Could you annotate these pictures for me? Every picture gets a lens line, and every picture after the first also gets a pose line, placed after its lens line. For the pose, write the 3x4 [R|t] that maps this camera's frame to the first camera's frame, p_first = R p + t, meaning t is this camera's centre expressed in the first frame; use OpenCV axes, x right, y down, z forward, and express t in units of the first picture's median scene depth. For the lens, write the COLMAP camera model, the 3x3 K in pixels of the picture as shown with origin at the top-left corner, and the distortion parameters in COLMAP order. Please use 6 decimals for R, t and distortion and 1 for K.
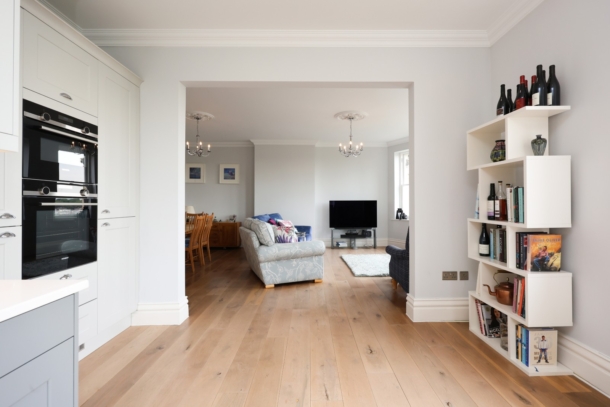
lens RADIAL K [[296.9, 0, 309.3], [0, 296.9, 201.4], [0, 0, 1]] dist [-0.002754, -0.000305]
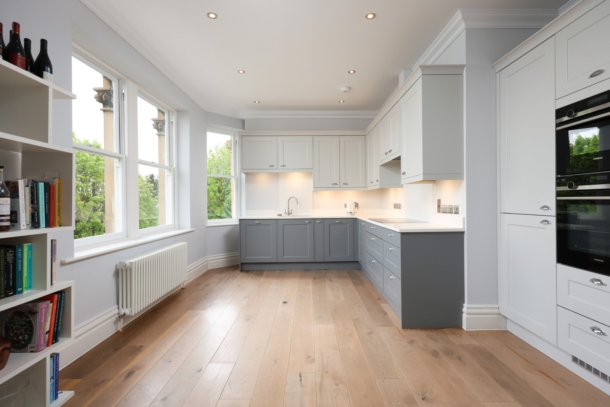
lens RADIAL K [[308.8, 0, 304.5], [0, 308.8, 204.3], [0, 0, 1]] dist [-0.004867, 0.000580]
pose [[-0.999753, 0.011525, 0.019001, 0.015876], [0.011424, 0.999920, -0.005423, 0.025490], [-0.019062, -0.005204, -0.999805, 2.037578]]
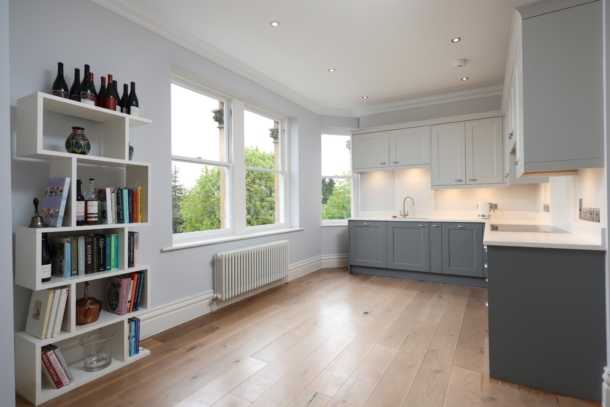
lens RADIAL K [[308.8, 0, 300.4], [0, 308.8, 205.1], [0, 0, 1]] dist [-0.004867, 0.000580]
pose [[-0.846987, 0.009016, 0.531537, -0.426138], [0.005745, 0.999953, -0.007806, 0.023029], [-0.531582, -0.003558, -0.846999, 1.809326]]
